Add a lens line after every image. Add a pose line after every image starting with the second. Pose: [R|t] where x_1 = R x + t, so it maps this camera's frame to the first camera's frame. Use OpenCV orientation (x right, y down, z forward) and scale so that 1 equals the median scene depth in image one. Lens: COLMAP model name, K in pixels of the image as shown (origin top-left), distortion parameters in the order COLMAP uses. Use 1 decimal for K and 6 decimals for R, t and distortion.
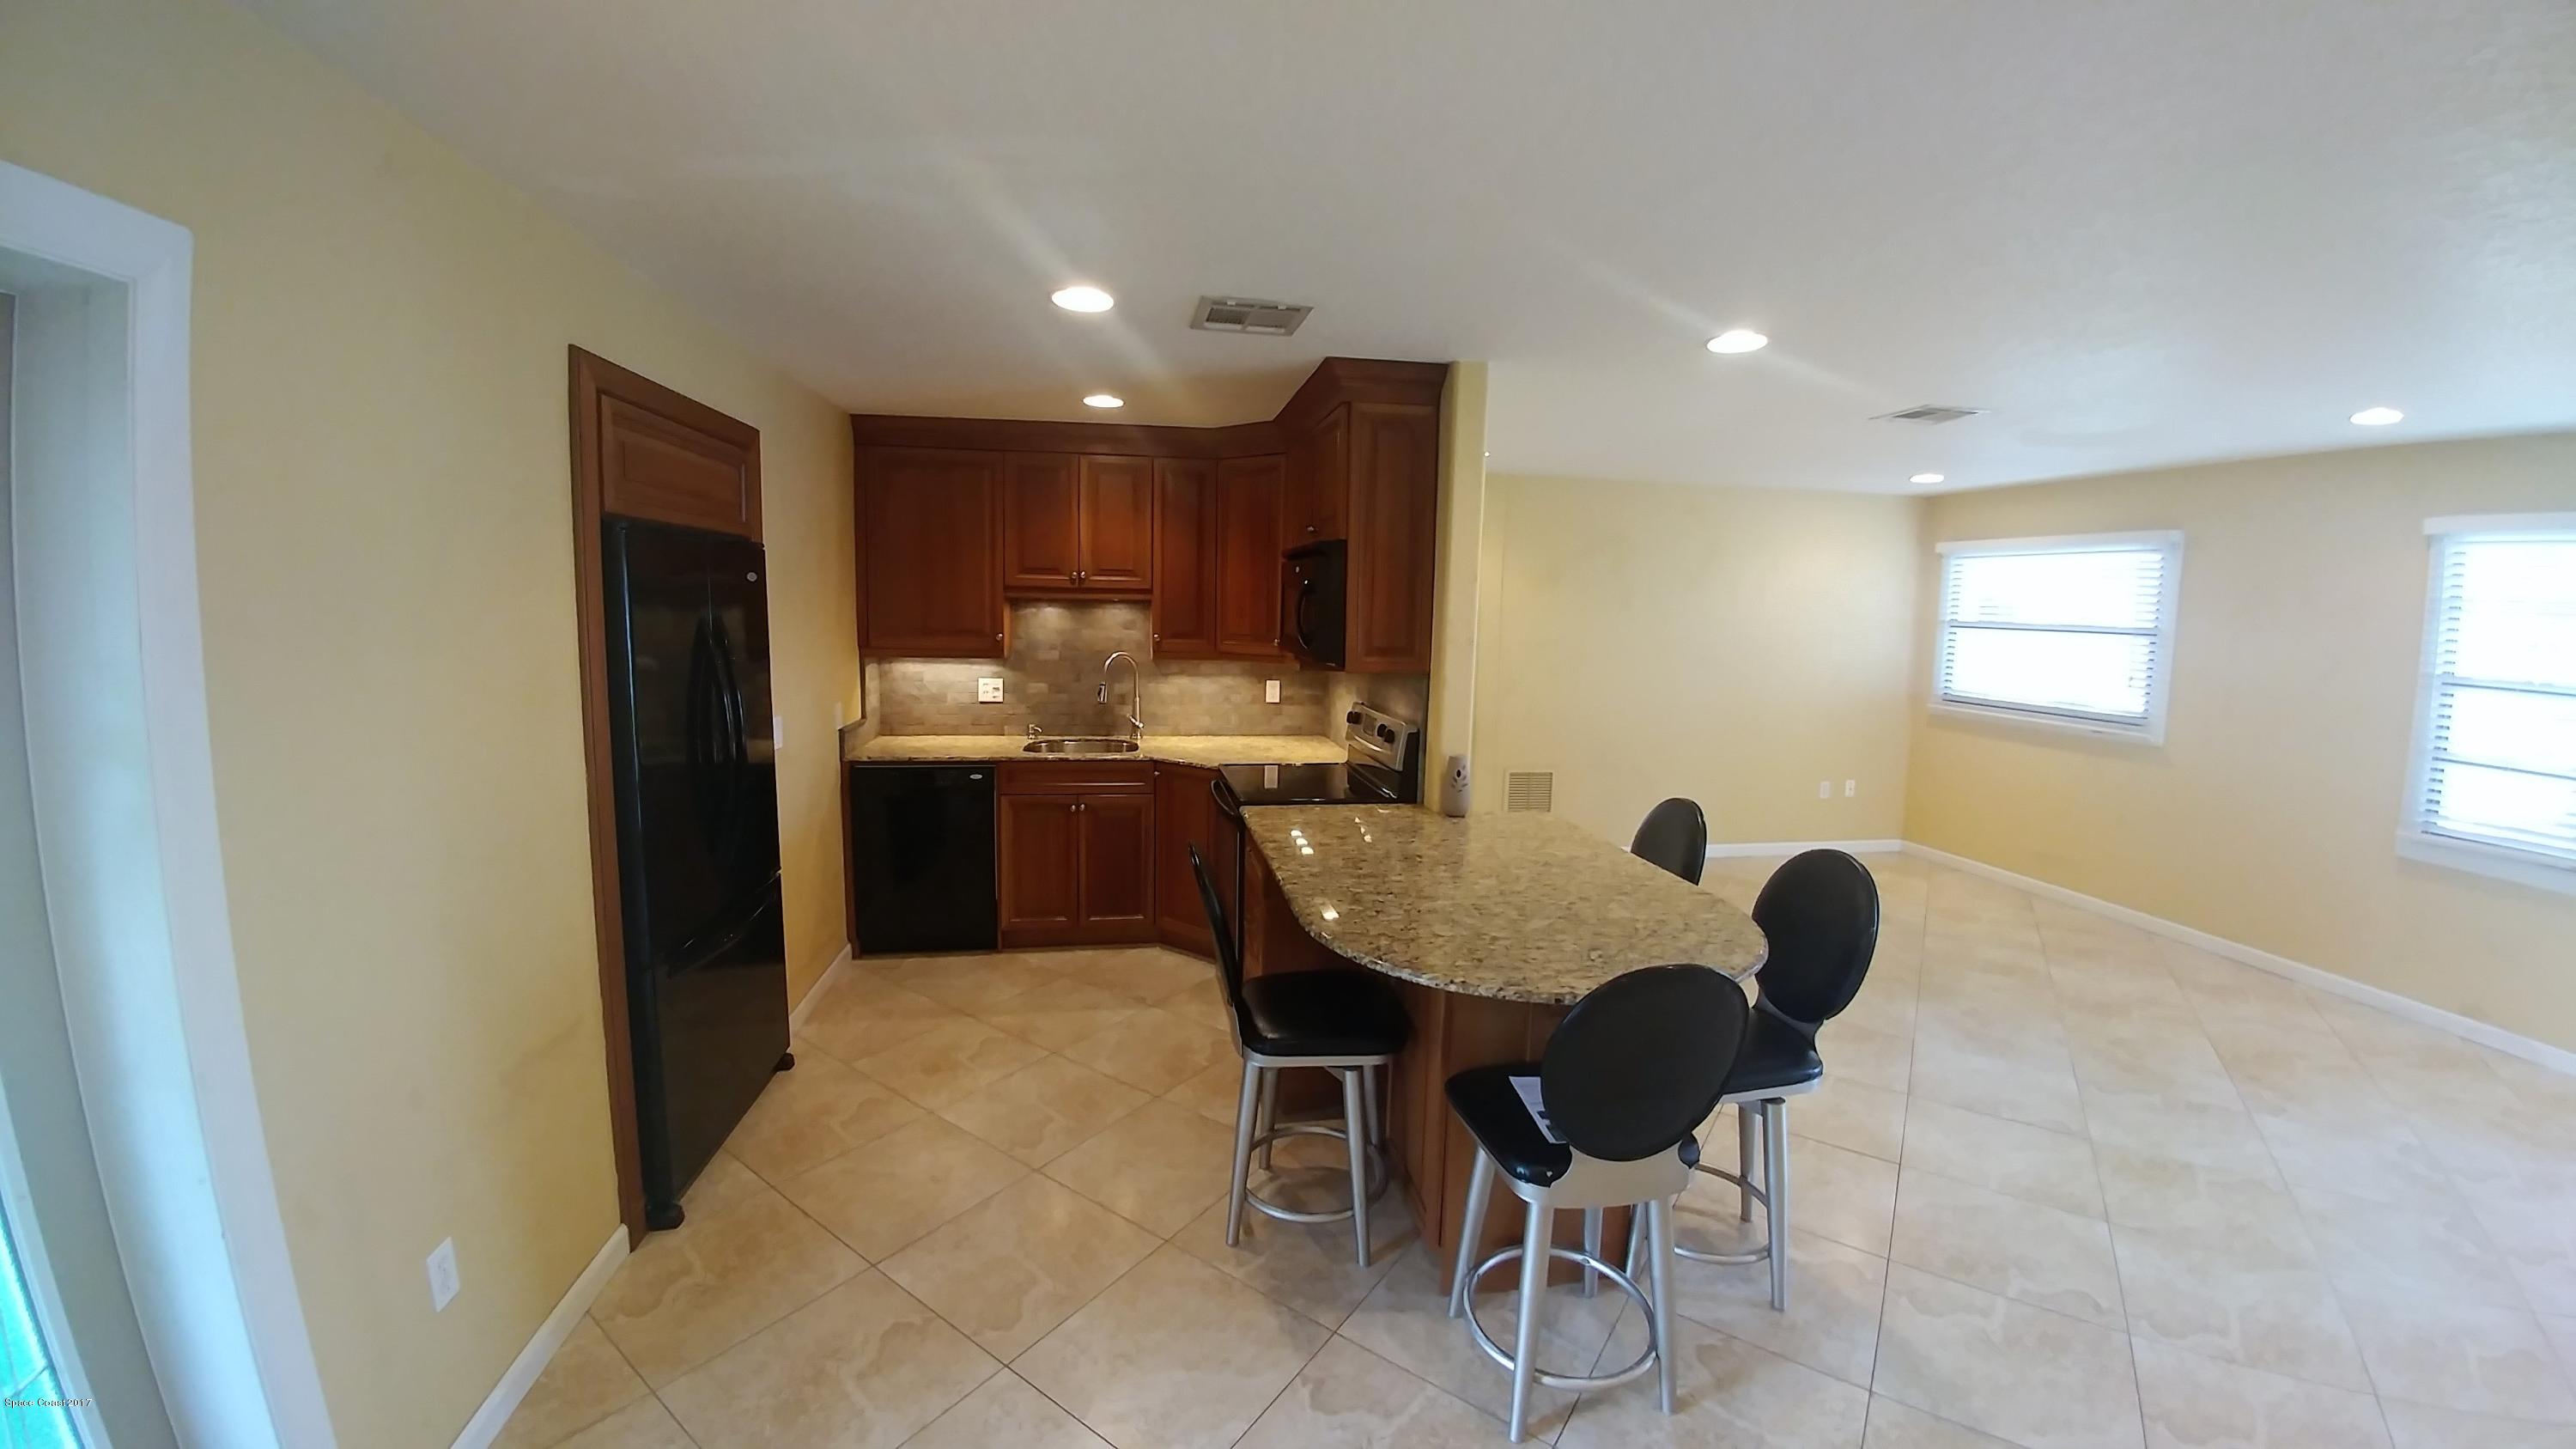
lens RADIAL K [[940.0, 0, 1287.6], [0, 940.0, 703.5], [0, 0, 1]] dist [-0.030189, -0.009779]
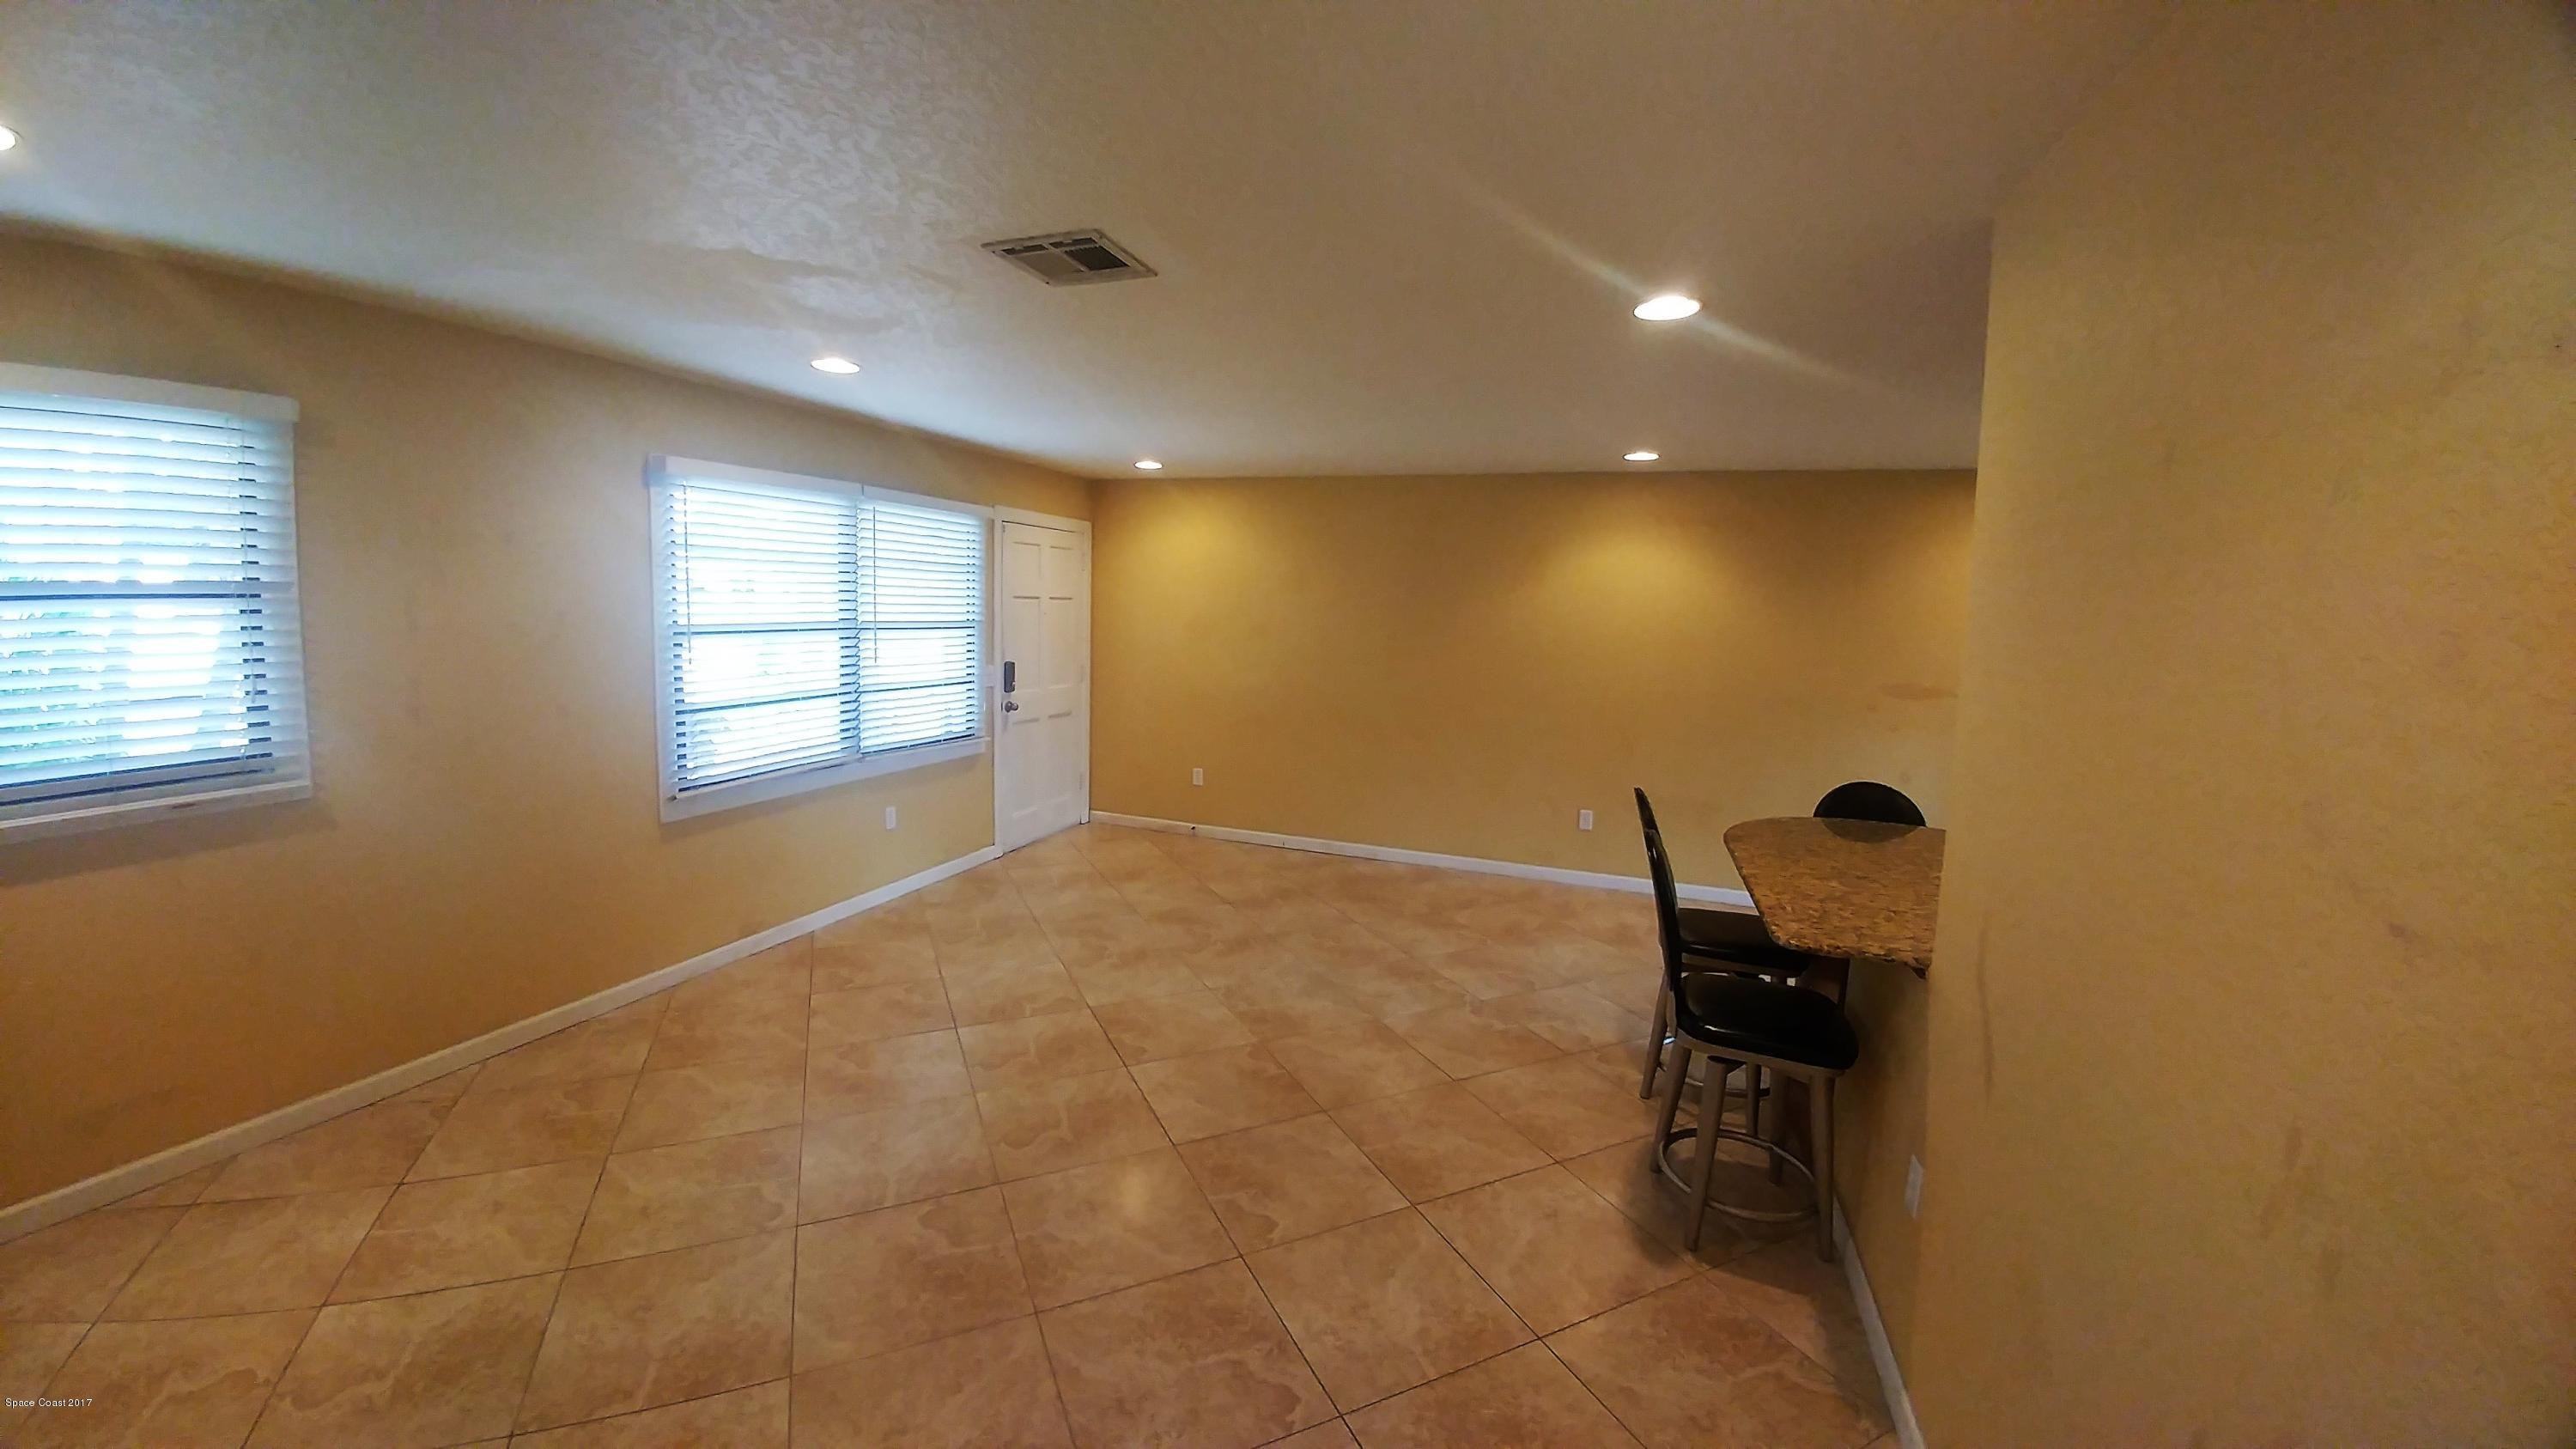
lens RADIAL K [[930.5, 0, 1268.6], [0, 930.5, 700.4], [0, 0, 1]] dist [-0.027495, -0.012824]
pose [[-0.869871, -0.101616, 0.482699, 0.222110], [0.001862, 0.977868, 0.209214, -0.131344], [-0.493275, 0.182888, -0.850430, 1.254448]]
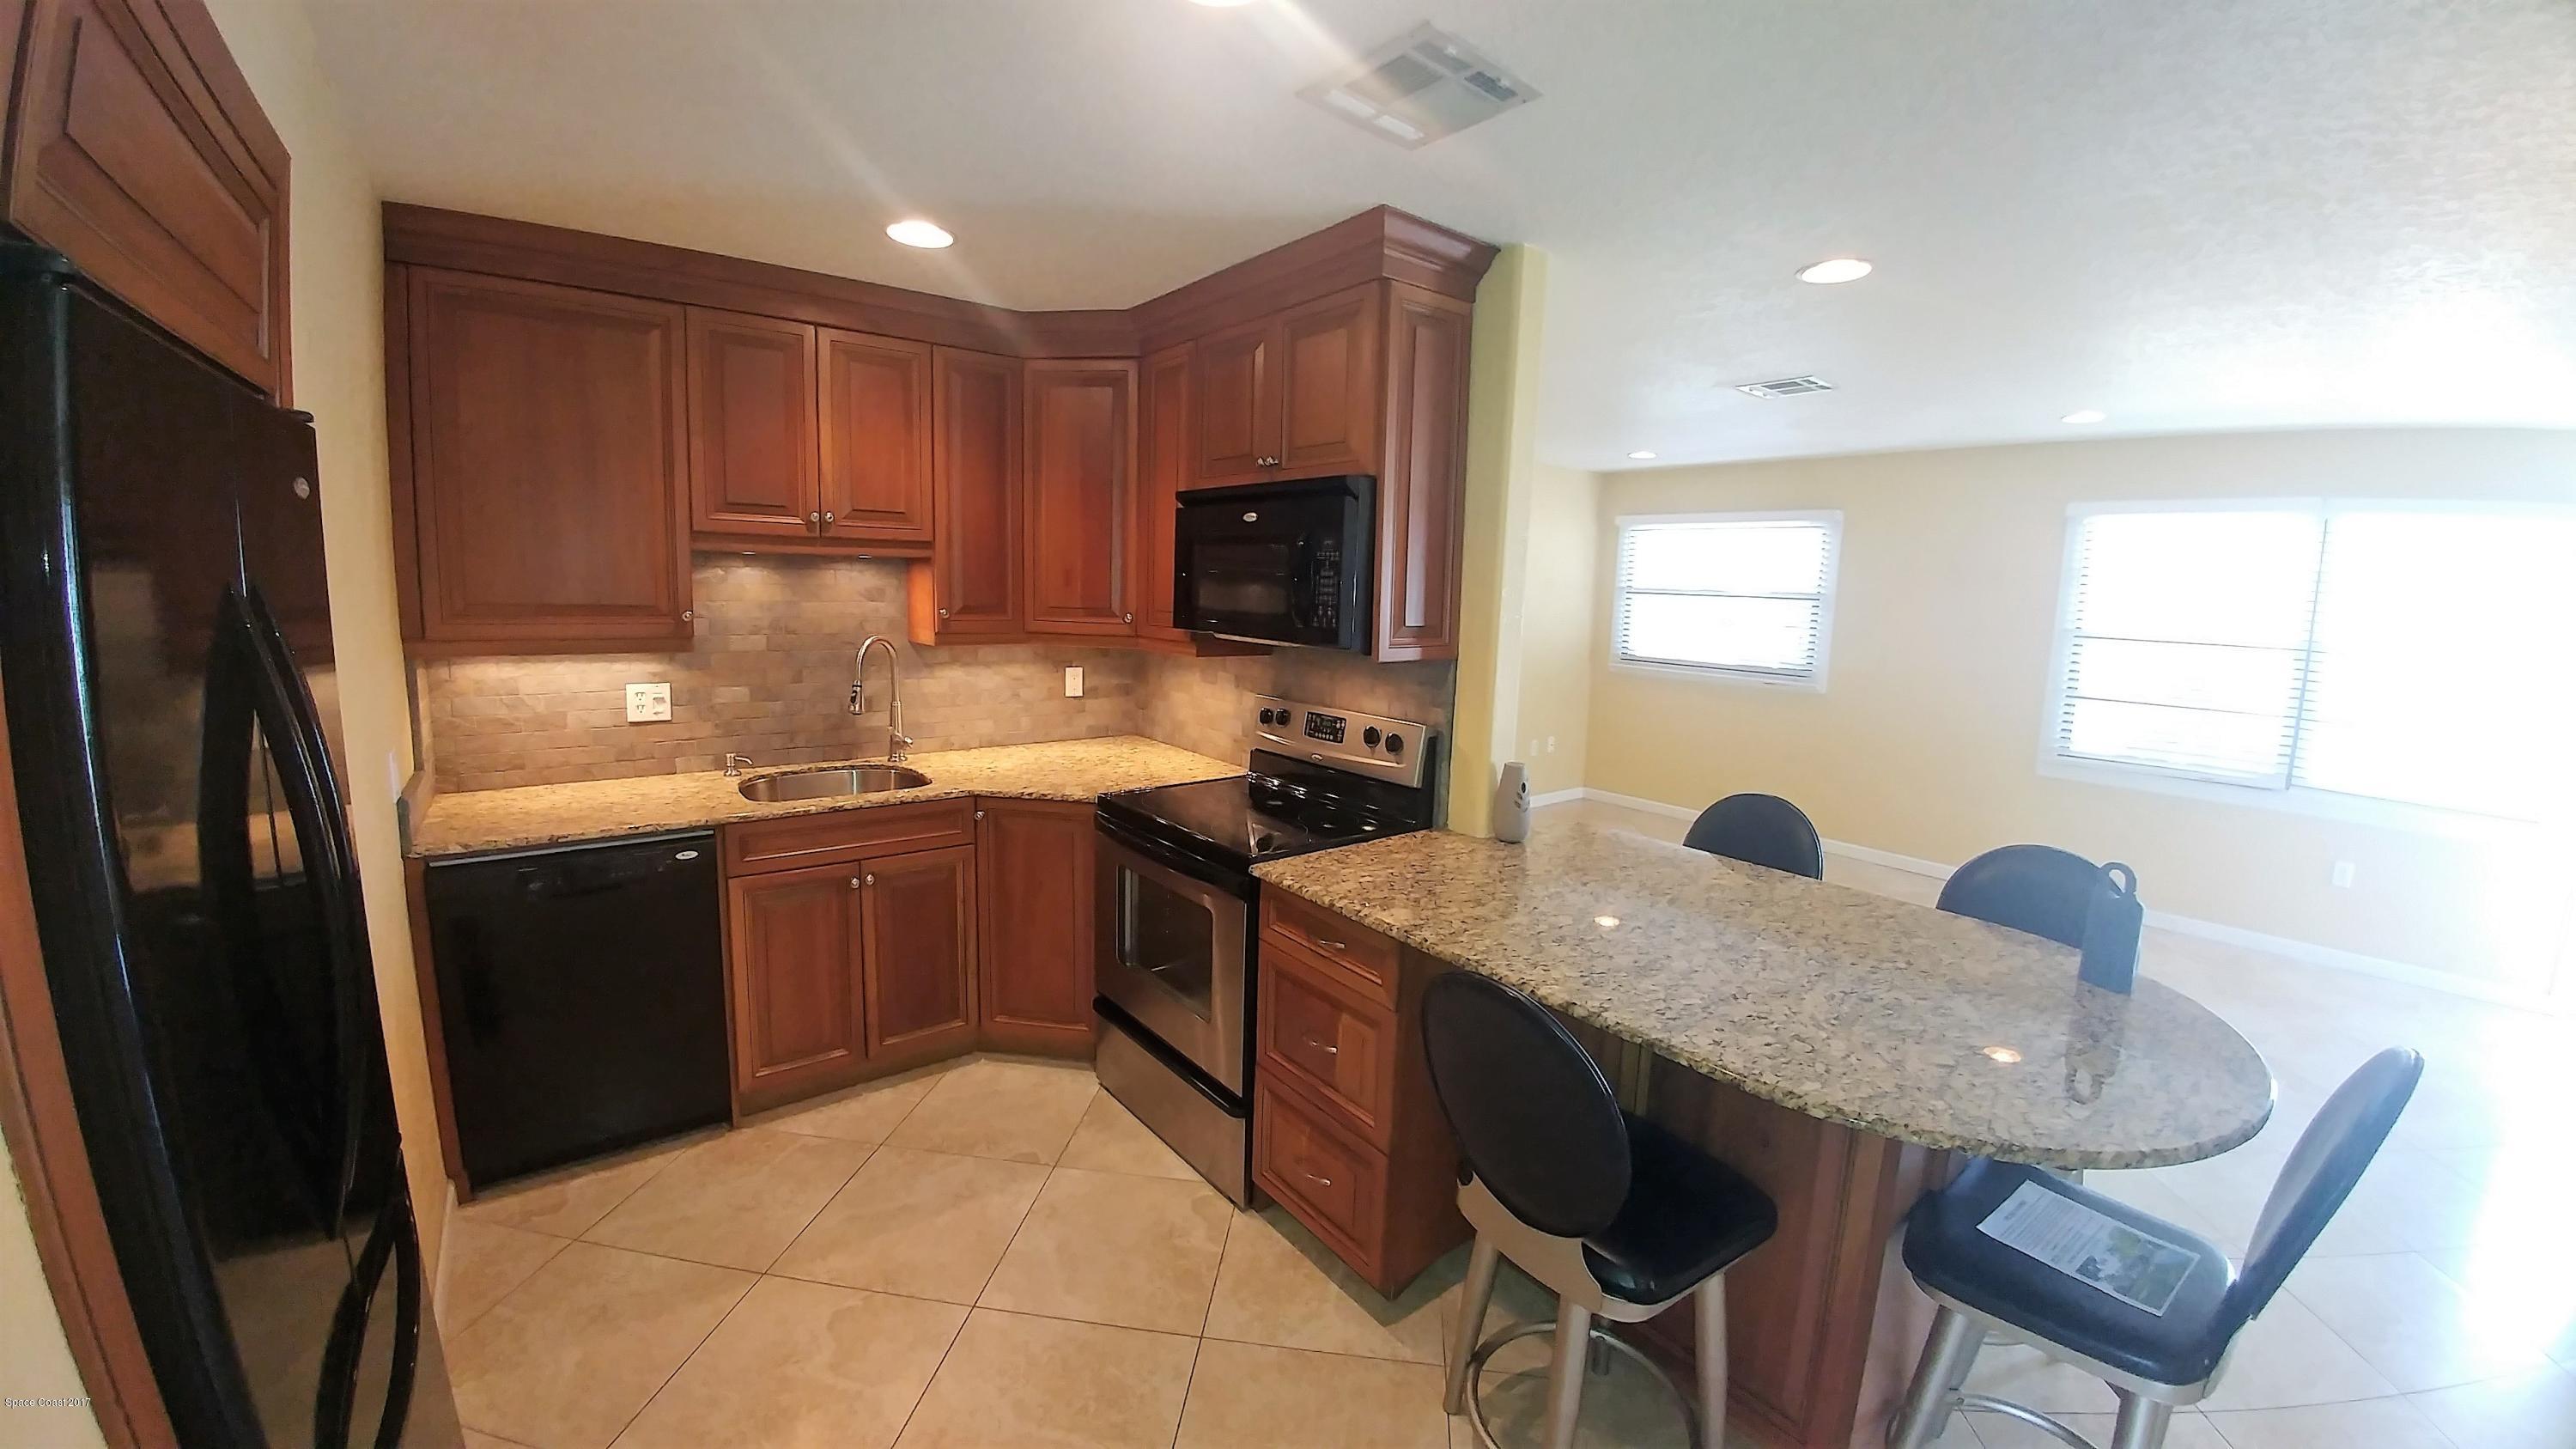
lens RADIAL K [[930.2, 0, 1262.1], [0, 930.2, 703.1], [0, 0, 1]] dist [-0.028641, -0.011692]
pose [[0.885161, -0.057060, 0.461772, -0.256612], [0.039526, 0.998086, 0.047565, -0.028569], [-0.463602, -0.023851, 0.885722, 0.304106]]
